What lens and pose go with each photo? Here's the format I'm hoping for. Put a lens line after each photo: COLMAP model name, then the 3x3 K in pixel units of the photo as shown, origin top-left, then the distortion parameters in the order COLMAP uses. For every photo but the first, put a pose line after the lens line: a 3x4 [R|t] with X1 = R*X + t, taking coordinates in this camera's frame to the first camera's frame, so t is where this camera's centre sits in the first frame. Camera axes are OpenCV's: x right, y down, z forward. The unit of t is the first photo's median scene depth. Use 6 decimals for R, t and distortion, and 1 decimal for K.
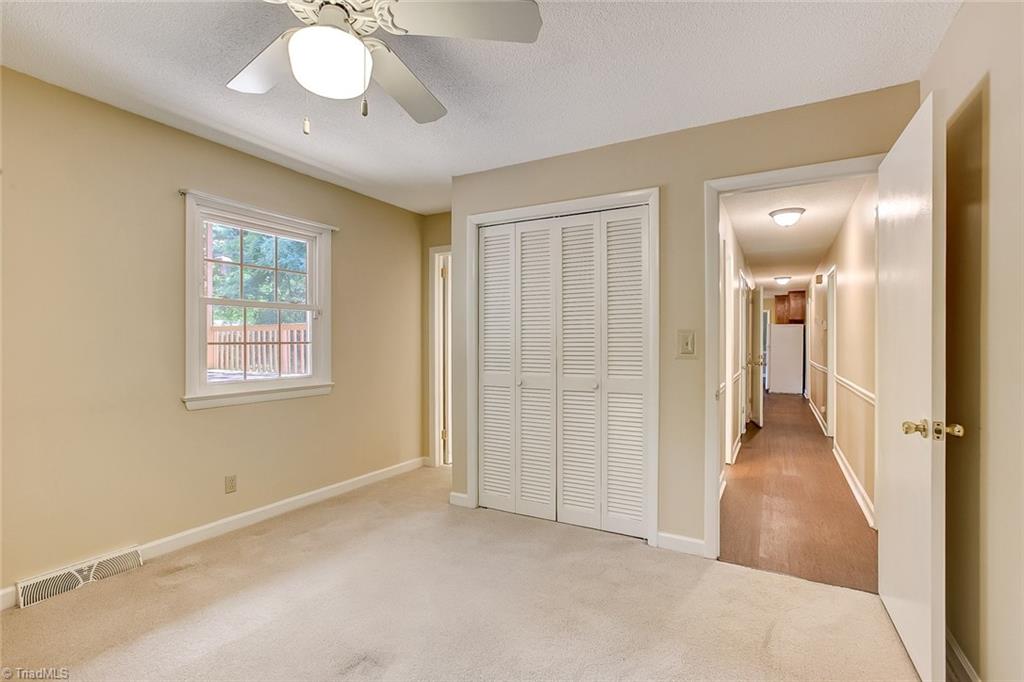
lens RADIAL K [[479.4, 0, 512.3], [0, 479.4, 341.2], [0, 0, 1]] dist [-0.036810, 0.012281]
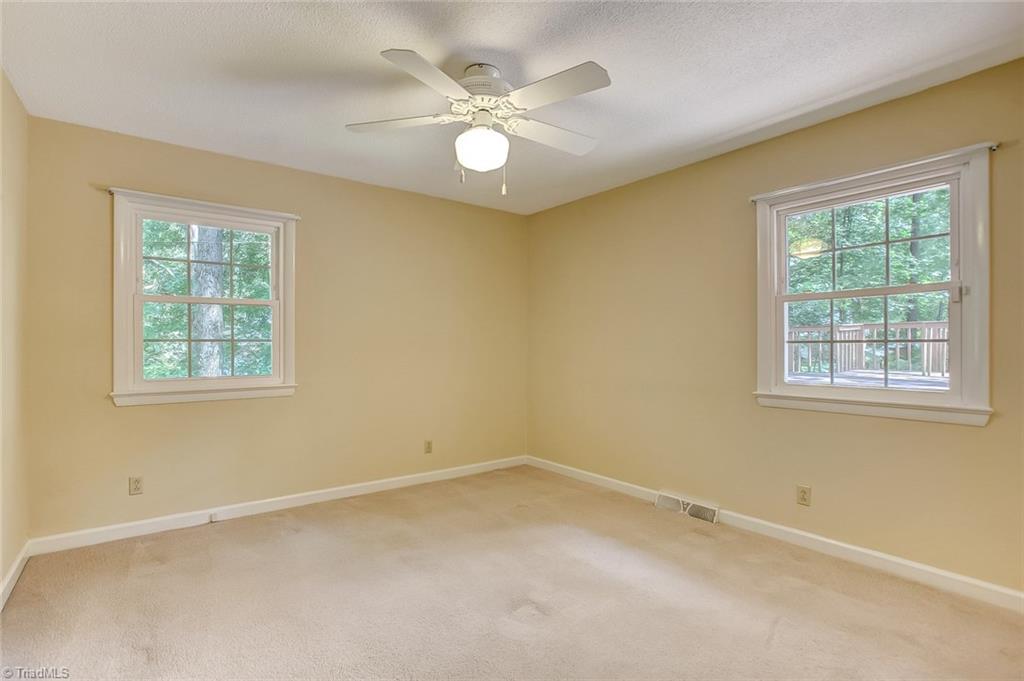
lens RADIAL K [[479.4, 0, 511.9], [0, 479.4, 345.5], [0, 0, 1]] dist [-0.036810, 0.012281]
pose [[-0.384450, 0.004897, -0.923133, 0.455125], [0.008571, 0.999962, 0.001735, 0.005028], [0.923106, -0.007246, -0.384477, 0.808647]]
